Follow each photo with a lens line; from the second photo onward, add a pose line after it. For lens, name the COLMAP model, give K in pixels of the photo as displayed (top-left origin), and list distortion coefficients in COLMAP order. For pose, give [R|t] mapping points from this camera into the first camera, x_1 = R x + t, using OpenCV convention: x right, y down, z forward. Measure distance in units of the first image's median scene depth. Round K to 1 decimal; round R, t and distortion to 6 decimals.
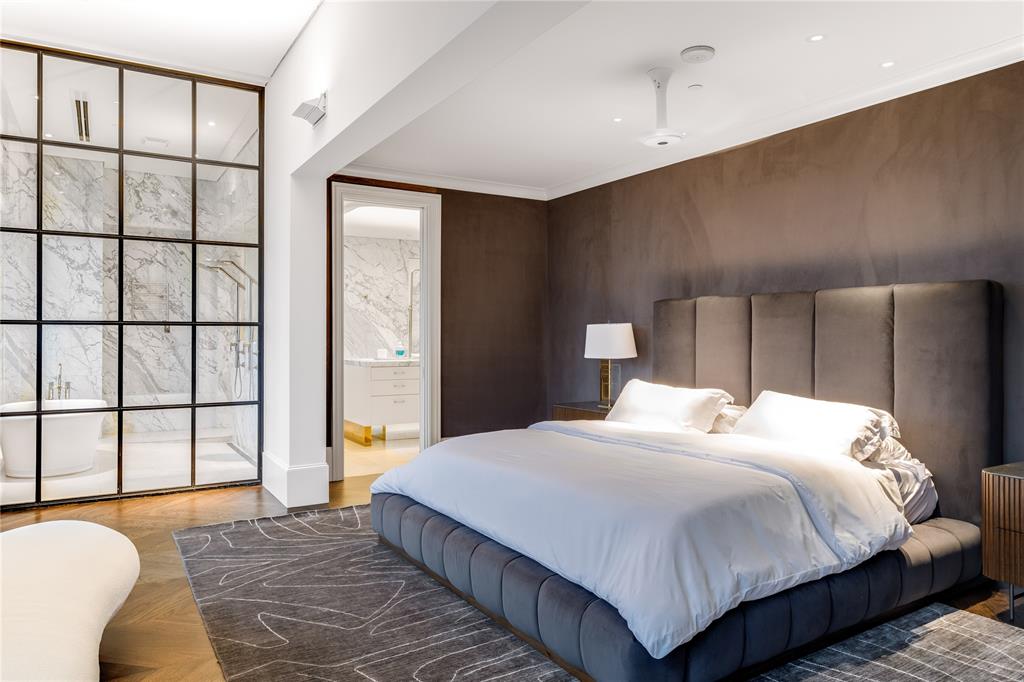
lens RADIAL K [[646.5, 0, 512.0], [0, 646.5, 341.0], [0, 0, 1]] dist [0.007826, 0.001355]
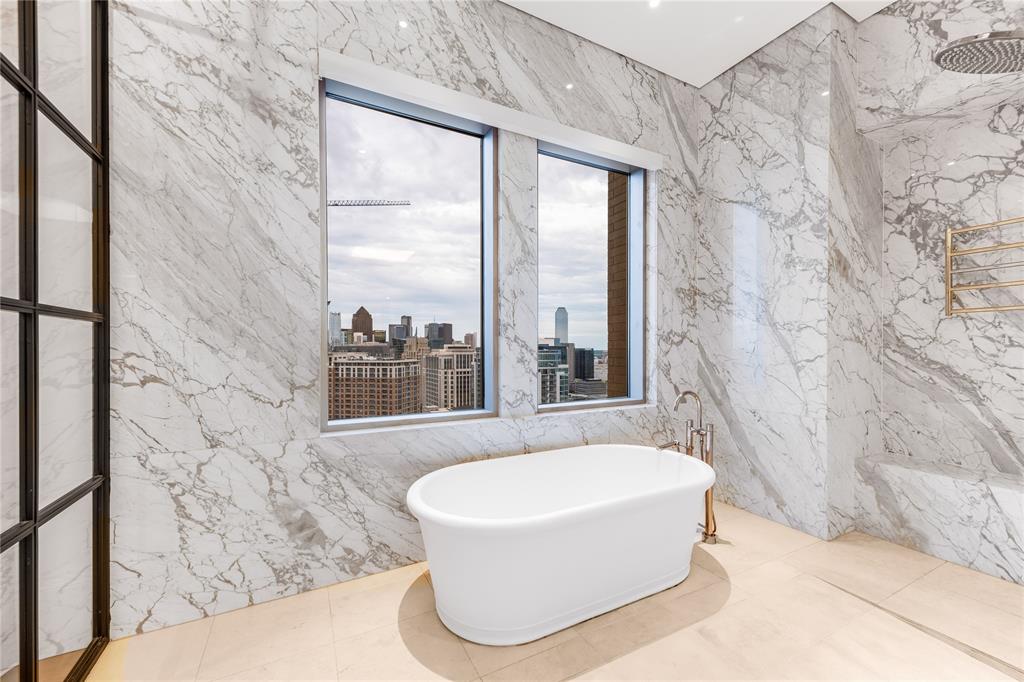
lens RADIAL K [[416.6, 0, 517.9], [0, 416.6, 345.5], [0, 0, 1]] dist [0.012209, -0.000267]
pose [[-0.074576, -0.004659, -0.997204, -0.281386], [-0.003245, 0.999985, -0.004429, -0.004294], [0.997210, 0.002906, -0.074590, 0.784765]]
